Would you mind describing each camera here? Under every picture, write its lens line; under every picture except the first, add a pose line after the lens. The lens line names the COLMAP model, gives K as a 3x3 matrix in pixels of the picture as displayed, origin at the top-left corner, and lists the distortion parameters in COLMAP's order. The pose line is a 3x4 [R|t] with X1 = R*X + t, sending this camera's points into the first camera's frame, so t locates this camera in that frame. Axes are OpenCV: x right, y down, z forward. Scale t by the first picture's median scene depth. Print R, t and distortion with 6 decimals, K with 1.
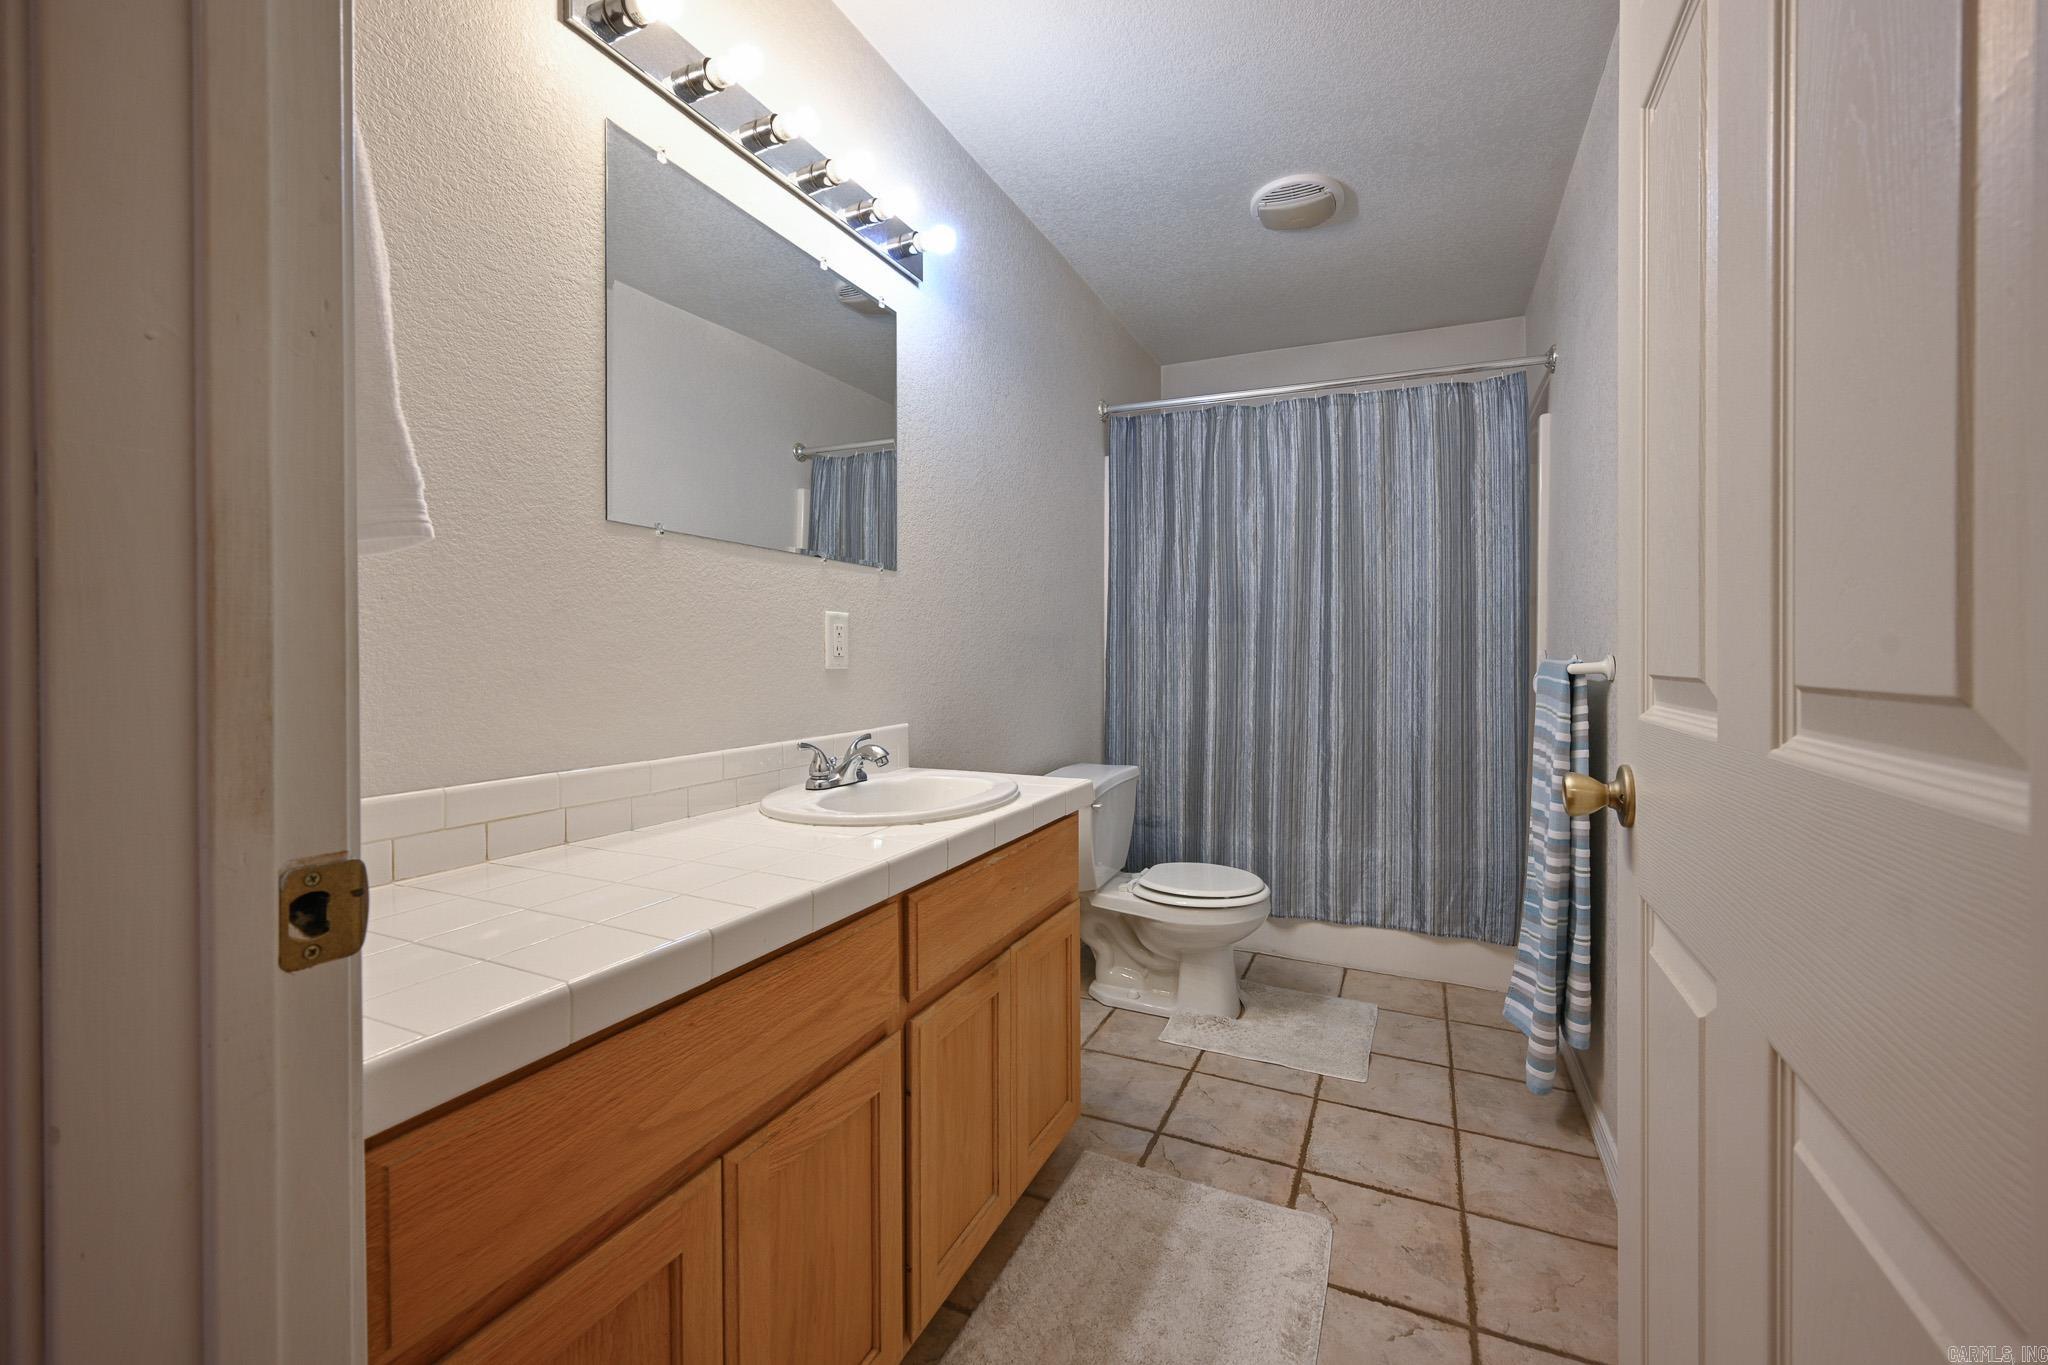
lens RADIAL K [[837.6, 0, 1030.1], [0, 837.6, 660.9], [0, 0, 1]] dist [-0.000205, -0.000192]
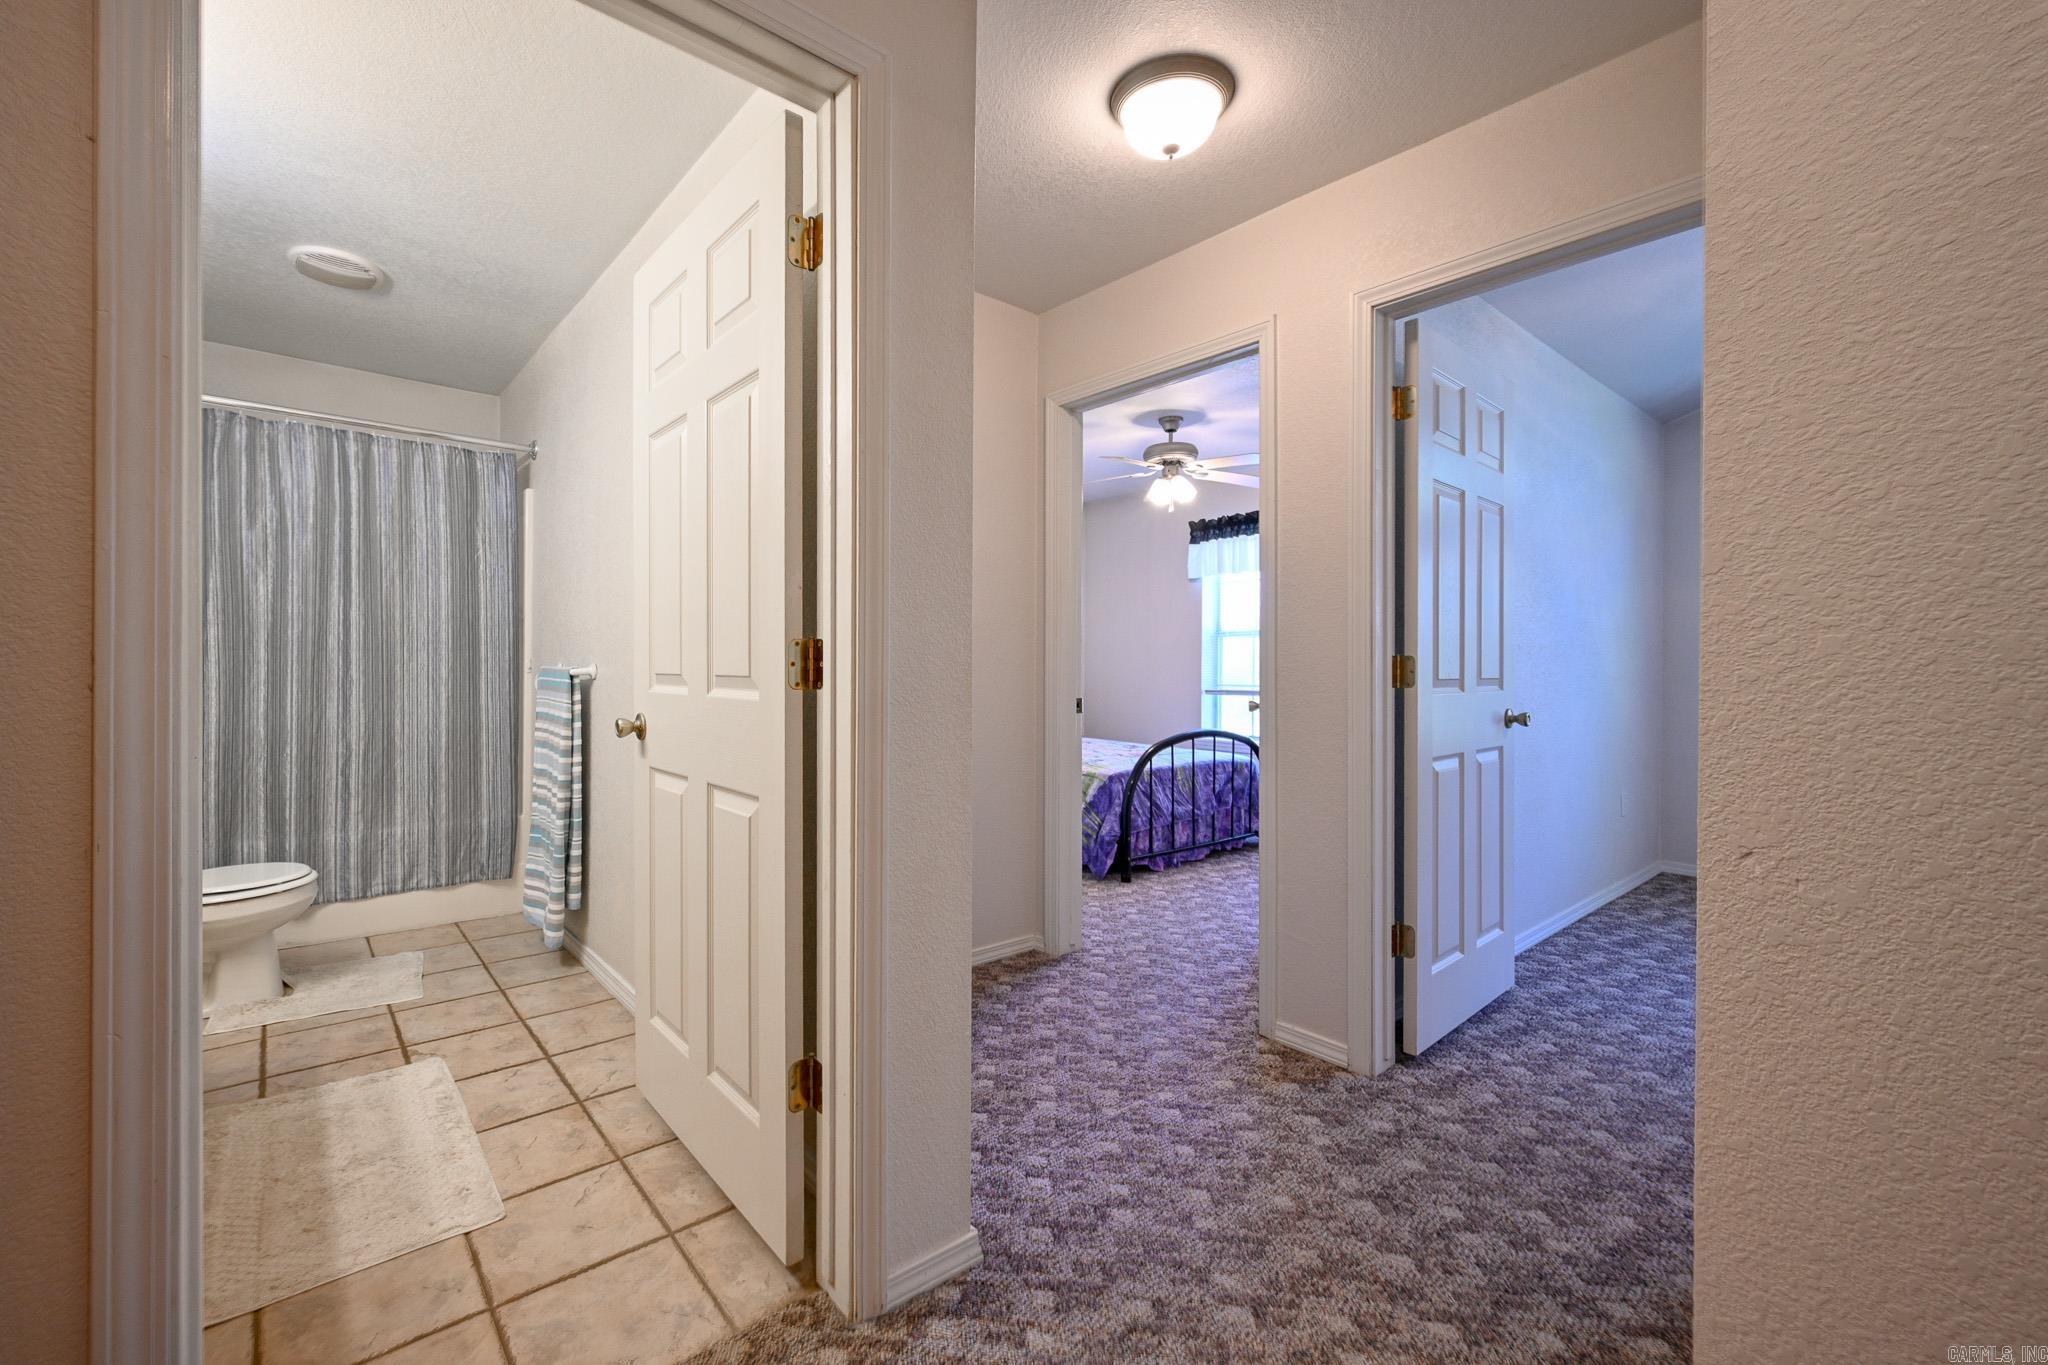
lens RADIAL K [[833.3, 0, 949.4], [0, 833.3, 661.7], [0, 0, 1]] dist [-0.000818, -0.000090]
pose [[0.456566, 0.001229, 0.889689, -0.308231], [0.003380, 0.999989, -0.003116, -0.001906], [-0.889683, 0.004430, 0.456557, -0.258294]]
